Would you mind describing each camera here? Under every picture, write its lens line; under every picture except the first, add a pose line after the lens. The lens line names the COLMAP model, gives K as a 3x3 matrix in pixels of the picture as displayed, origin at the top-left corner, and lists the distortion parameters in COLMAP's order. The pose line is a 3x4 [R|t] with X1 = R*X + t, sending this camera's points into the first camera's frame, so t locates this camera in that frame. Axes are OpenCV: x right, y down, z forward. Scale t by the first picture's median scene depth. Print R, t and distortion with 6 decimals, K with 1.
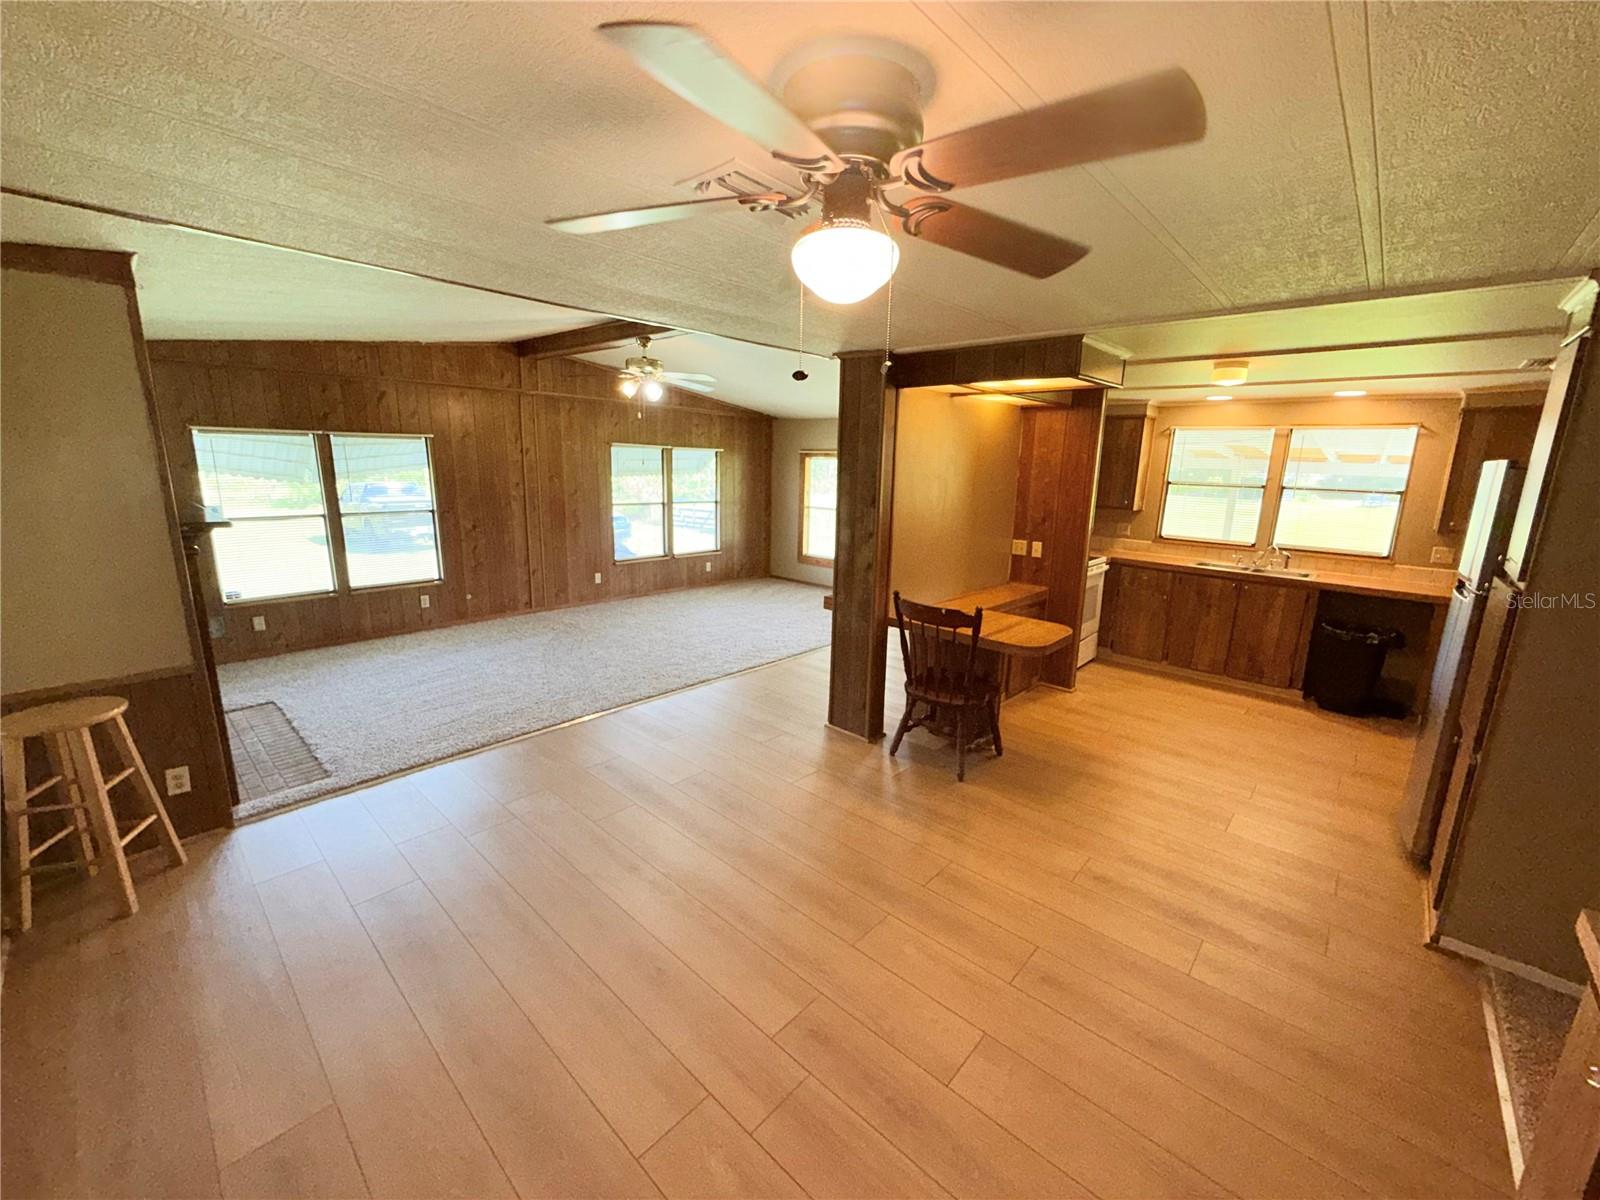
lens RADIAL K [[642.0, 0, 799.9], [0, 642.0, 601.5], [0, 0, 1]] dist [0.000789, -0.000127]
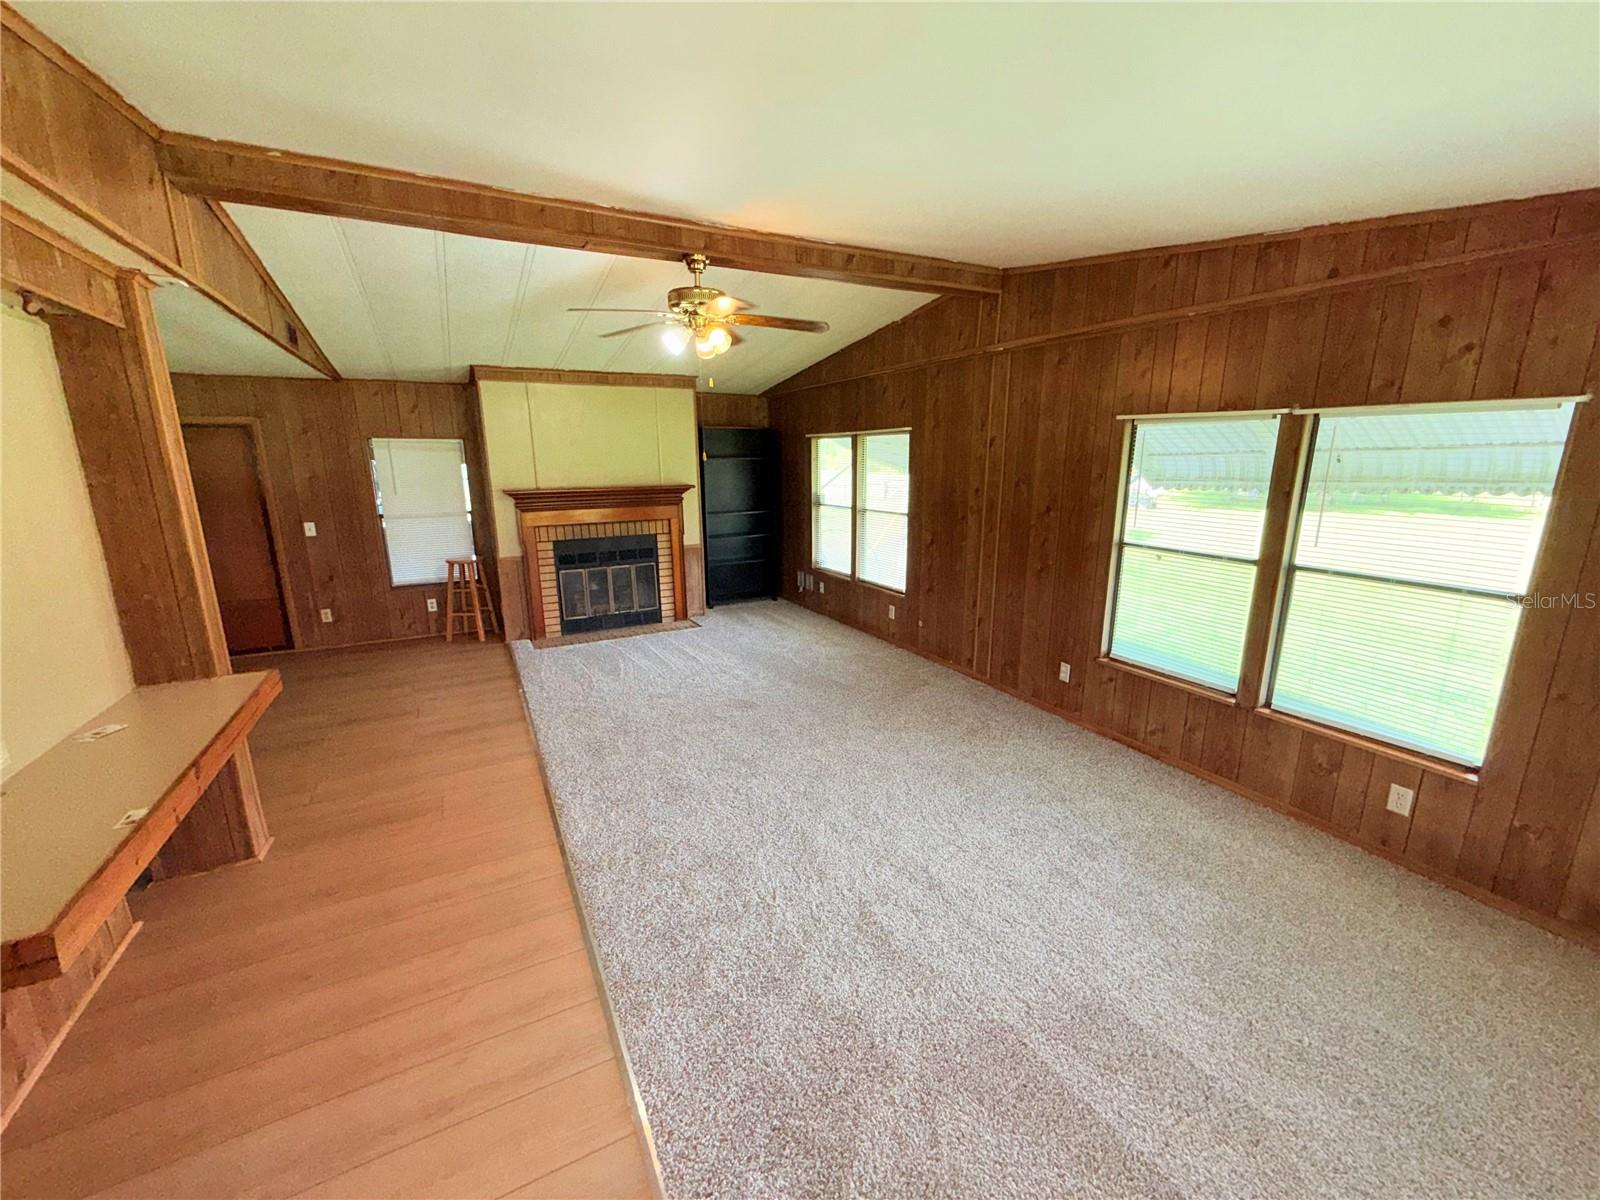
lens RADIAL K [[642.0, 0, 798.1], [0, 642.0, 599.0], [0, 0, 1]] dist [0.000789, -0.000127]
pose [[-0.335955, 0.192197, -0.922060, 0.299472], [-0.198573, 0.942502, 0.268809, -0.237402], [0.920708, 0.273404, -0.278474, 1.130258]]
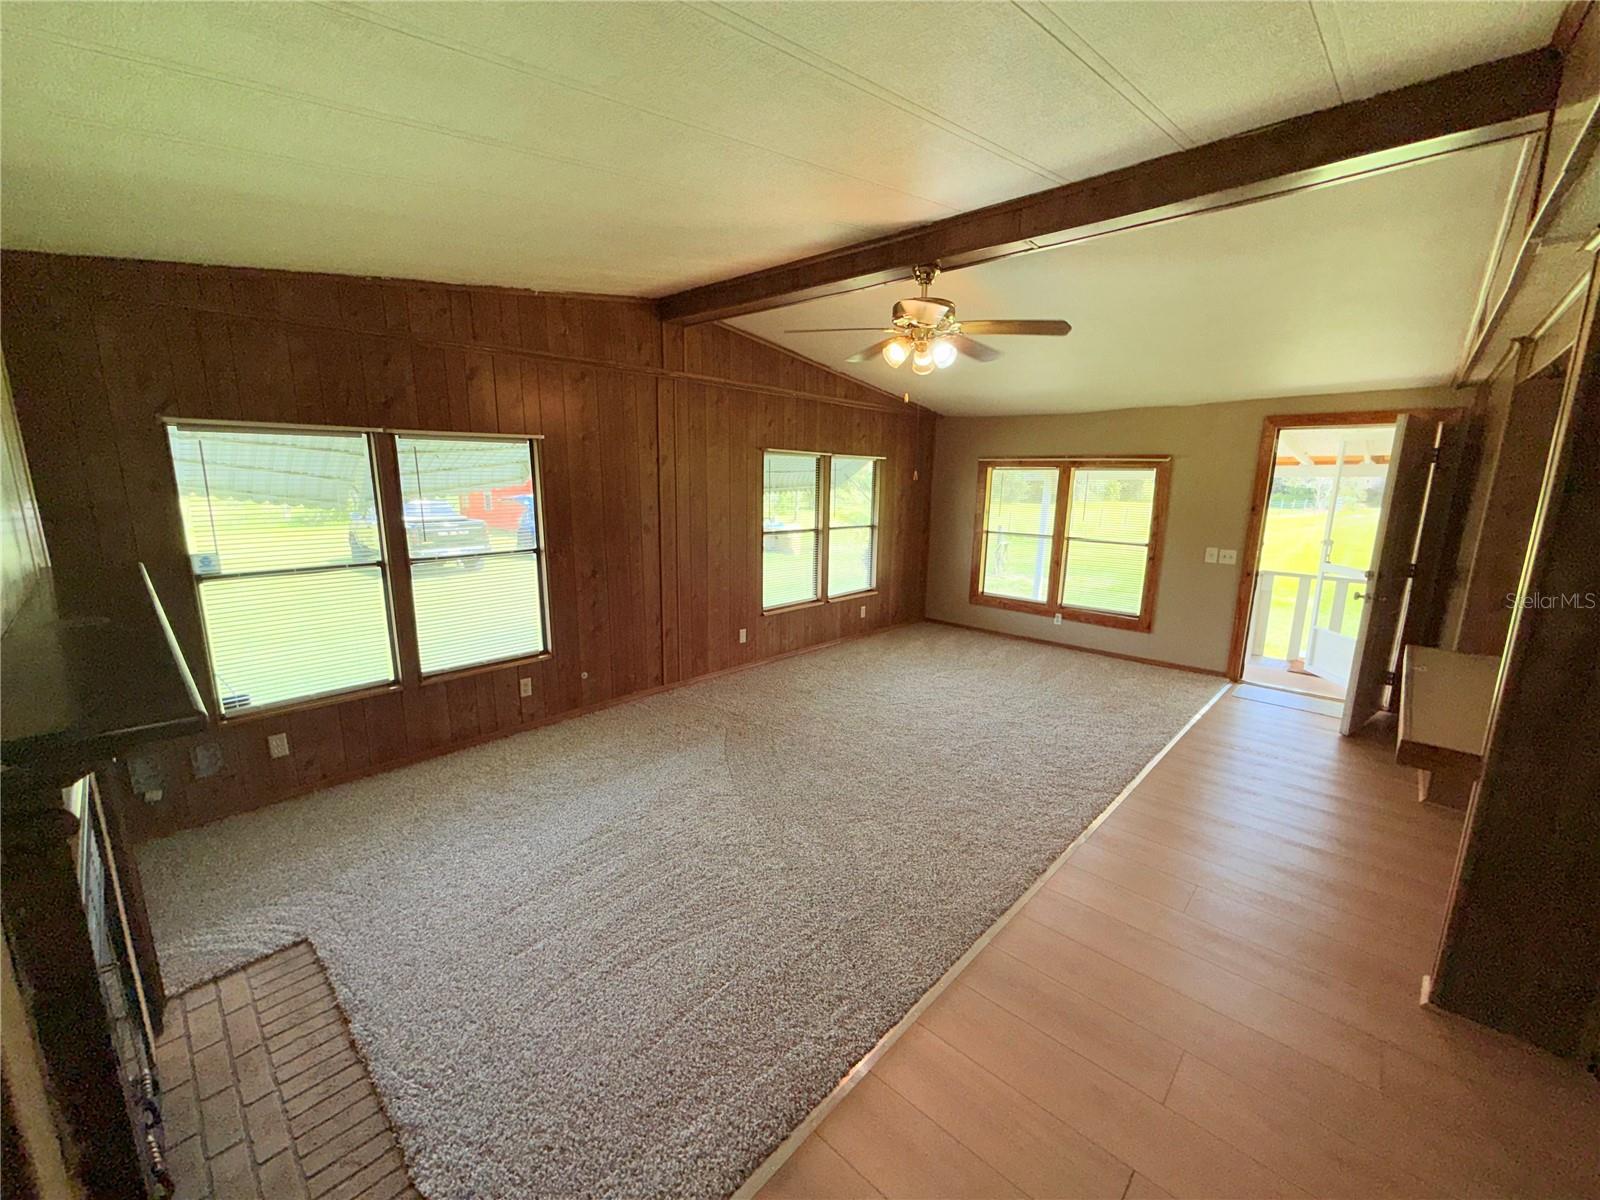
lens RADIAL K [[642.0, 0, 802.1], [0, 642.0, 602.7], [0, 0, 1]] dist [0.000789, -0.000127]
pose [[0.999943, -0.005409, -0.009229, -0.293907], [0.005267, 0.999868, -0.015355, -0.075920], [0.009311, 0.015305, 0.999840, 0.341242]]
